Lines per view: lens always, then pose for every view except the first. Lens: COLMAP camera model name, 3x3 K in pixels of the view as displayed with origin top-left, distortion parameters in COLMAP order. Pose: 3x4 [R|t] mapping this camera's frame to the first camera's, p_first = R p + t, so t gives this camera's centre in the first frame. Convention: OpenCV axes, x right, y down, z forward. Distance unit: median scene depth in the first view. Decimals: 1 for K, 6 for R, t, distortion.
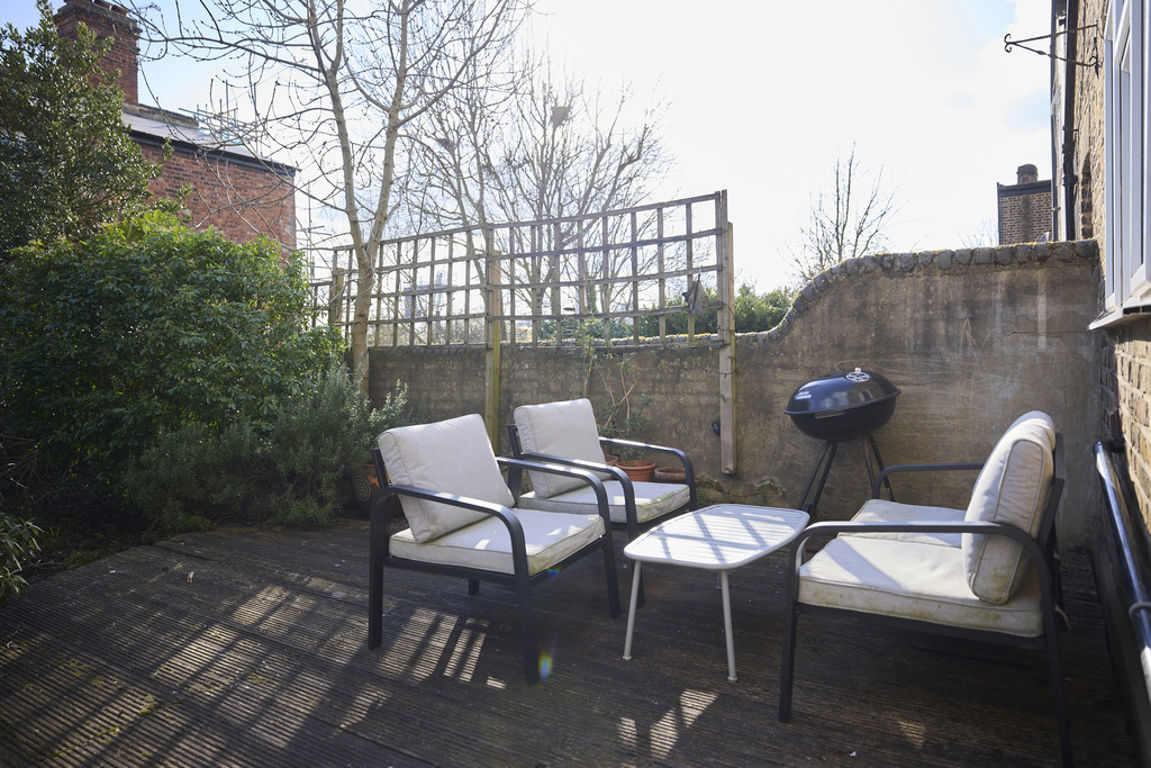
lens RADIAL K [[768.9, 0, 574.0], [0, 768.9, 381.0], [0, 0, 1]] dist [-0.004782, -0.001196]
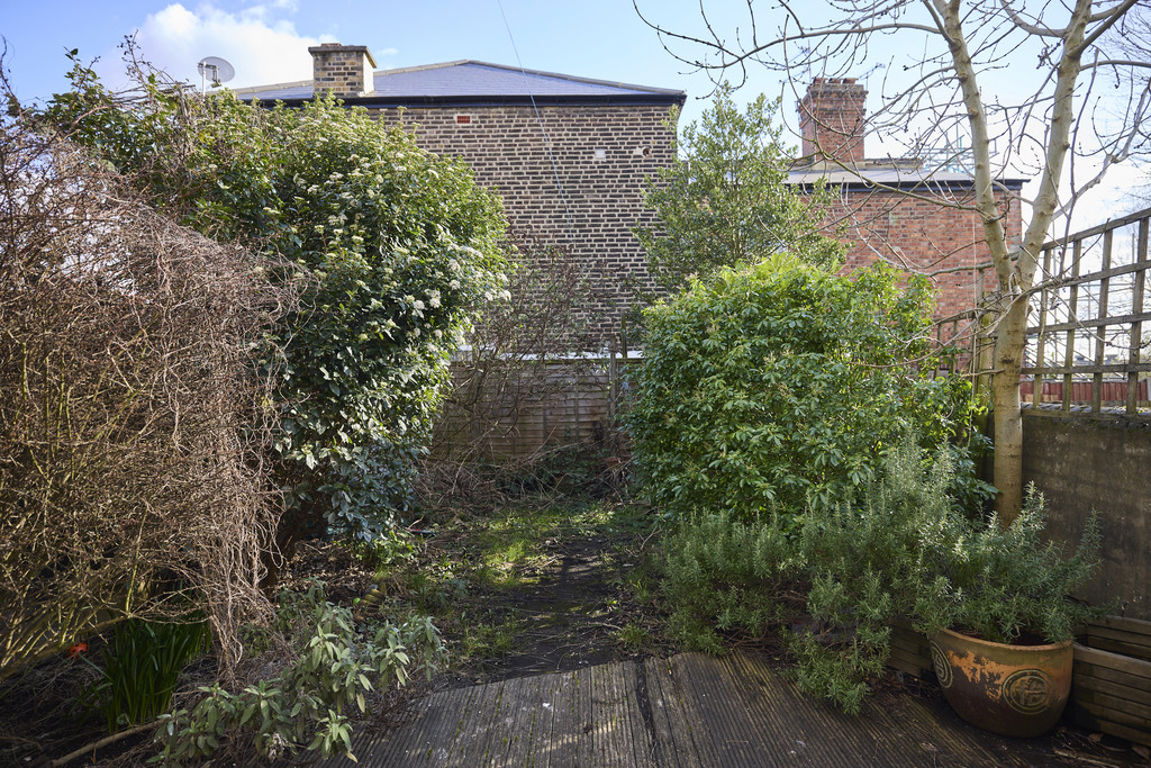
lens RADIAL K [[646.3, 0, 572.3], [0, 646.3, 377.9], [0, 0, 1]] dist [0.006444, 0.003764]
pose [[0.532083, -0.000680, -0.846692, -0.003937], [-0.023835, 0.999591, -0.015781, -0.056327], [0.846357, 0.028578, 0.531849, 0.409570]]
